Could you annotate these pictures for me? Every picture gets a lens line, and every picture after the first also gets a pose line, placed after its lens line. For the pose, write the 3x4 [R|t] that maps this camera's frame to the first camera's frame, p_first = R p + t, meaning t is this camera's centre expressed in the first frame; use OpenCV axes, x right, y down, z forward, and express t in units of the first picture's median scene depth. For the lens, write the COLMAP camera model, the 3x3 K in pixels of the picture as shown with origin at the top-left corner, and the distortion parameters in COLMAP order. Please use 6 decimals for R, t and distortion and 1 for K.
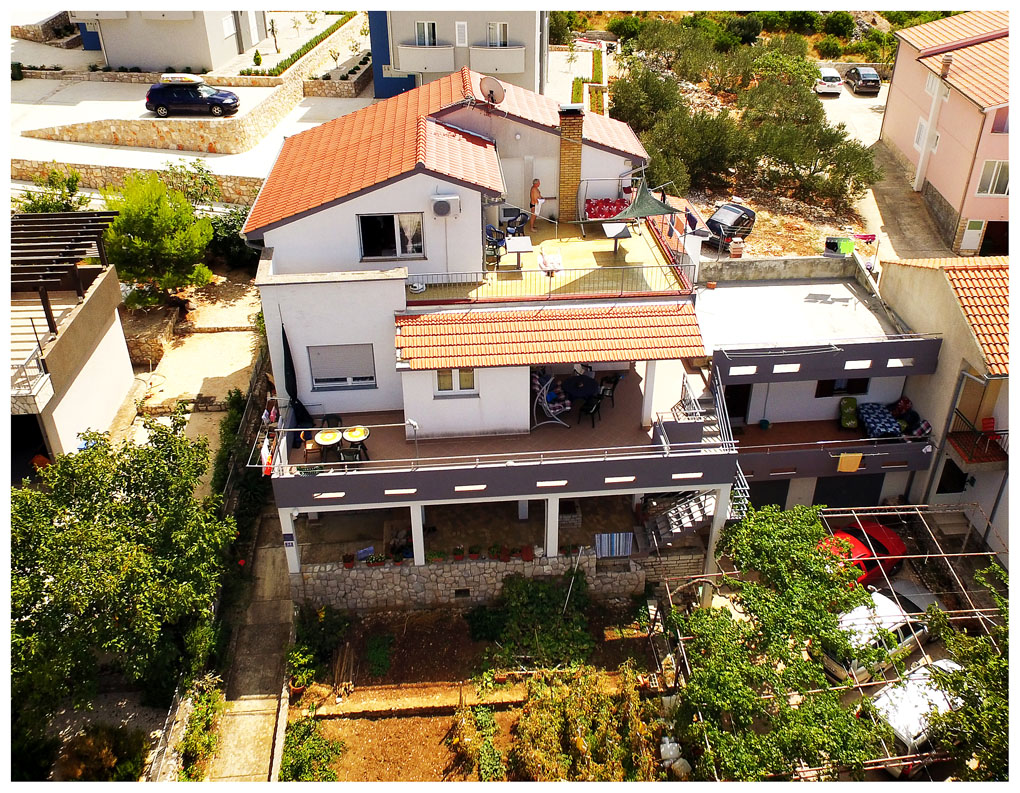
lens RADIAL K [[909.2, 0, 511.5], [0, 909.2, 355.5], [0, 0, 1]] dist [-0.006078, -0.010987]
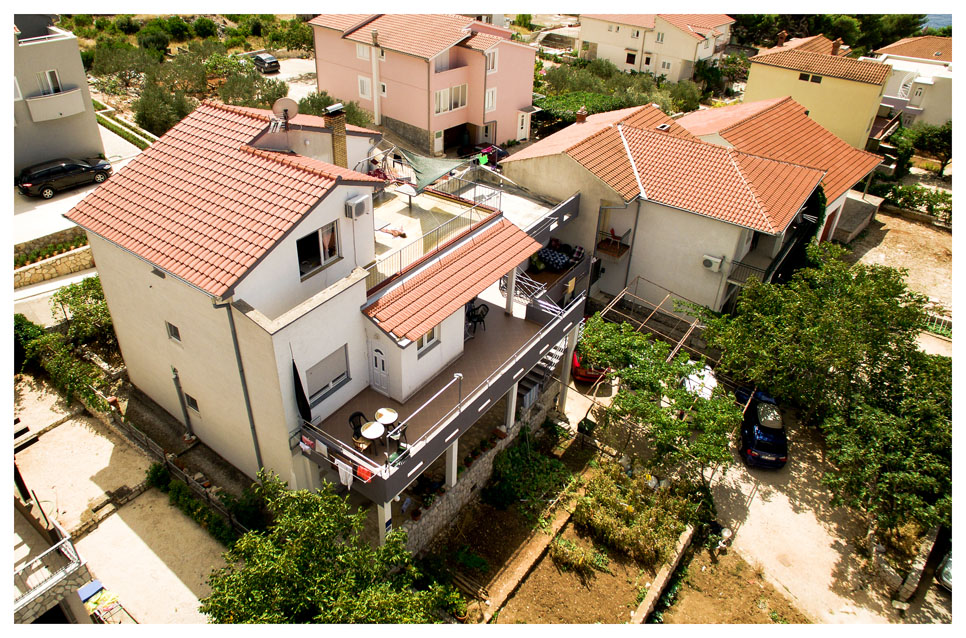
lens RADIAL K [[687.0, 0, 483.0], [0, 687.0, 319.0], [0, 0, 1]] dist [-0.134592, 0.085724]
pose [[0.660934, -0.417671, 0.623472, -0.495757], [0.372320, 0.903847, 0.210807, -0.138254], [-0.651570, 0.092801, 0.752890, 0.222798]]
